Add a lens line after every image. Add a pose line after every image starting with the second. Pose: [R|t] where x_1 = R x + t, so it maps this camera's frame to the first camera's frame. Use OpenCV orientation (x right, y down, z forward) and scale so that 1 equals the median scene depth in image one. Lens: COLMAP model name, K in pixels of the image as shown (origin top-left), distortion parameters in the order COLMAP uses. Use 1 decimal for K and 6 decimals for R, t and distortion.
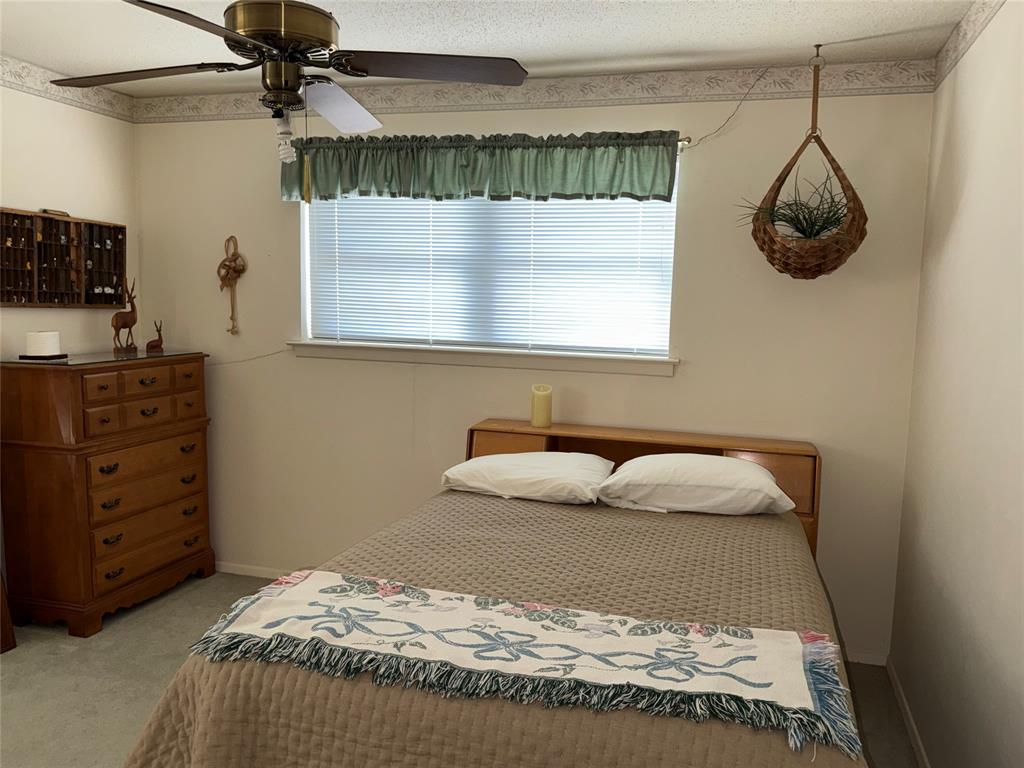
lens RADIAL K [[962.2, 0, 450.3], [0, 962.2, 384.2], [0, 0, 1]] dist [0.122151, -0.199326]
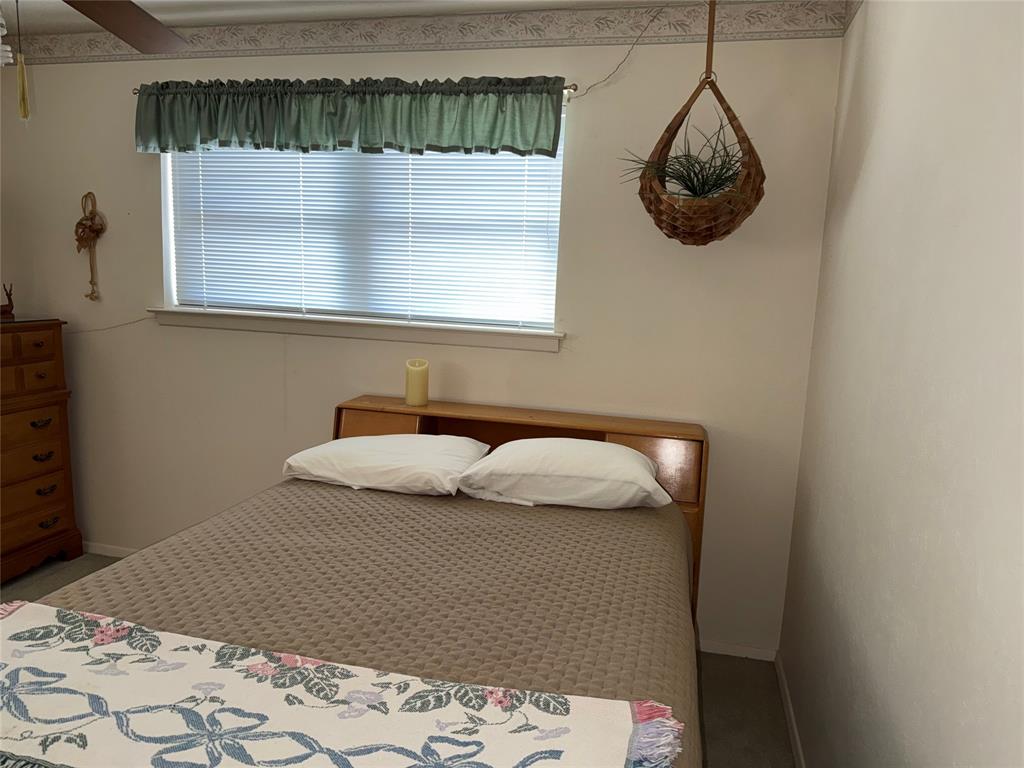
lens RADIAL K [[729.7, 0, 513.3], [0, 729.7, 386.4], [0, 0, 1]] dist [0.058904, -0.075525]
pose [[0.999397, 0.009001, 0.033528, 0.168554], [-0.010537, 0.998890, 0.045916, -0.006589], [-0.033078, -0.046241, 0.998382, 0.314543]]
